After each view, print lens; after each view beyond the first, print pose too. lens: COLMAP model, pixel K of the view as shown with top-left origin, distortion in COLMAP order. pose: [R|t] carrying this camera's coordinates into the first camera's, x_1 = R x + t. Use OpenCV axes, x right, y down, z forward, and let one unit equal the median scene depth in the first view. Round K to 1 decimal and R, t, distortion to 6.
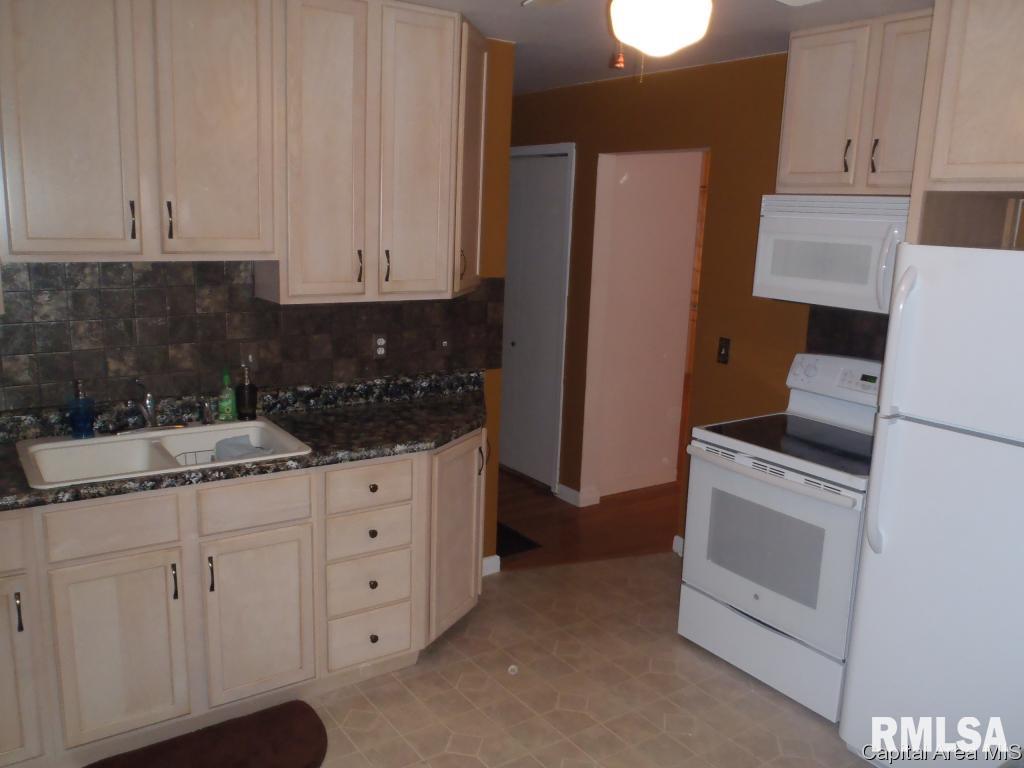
lens RADIAL K [[851.0, 0, 510.8], [0, 851.0, 390.2], [0, 0, 1]] dist [-0.026295, -0.000423]
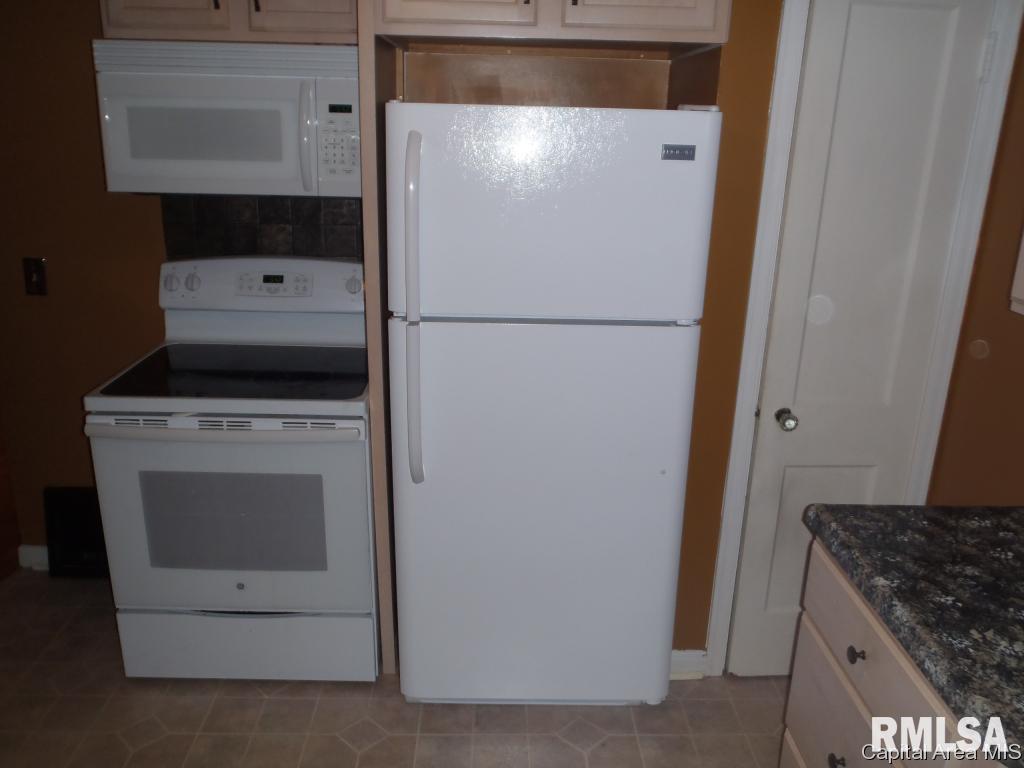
lens RADIAL K [[851.0, 0, 510.8], [0, 851.0, 390.2], [0, 0, 1]] dist [-0.026295, -0.000423]
pose [[0.557717, -0.276143, 0.782750, -0.124375], [0.168160, 0.961071, 0.219236, -0.053725], [-0.812819, 0.009356, 0.582442, 0.348328]]
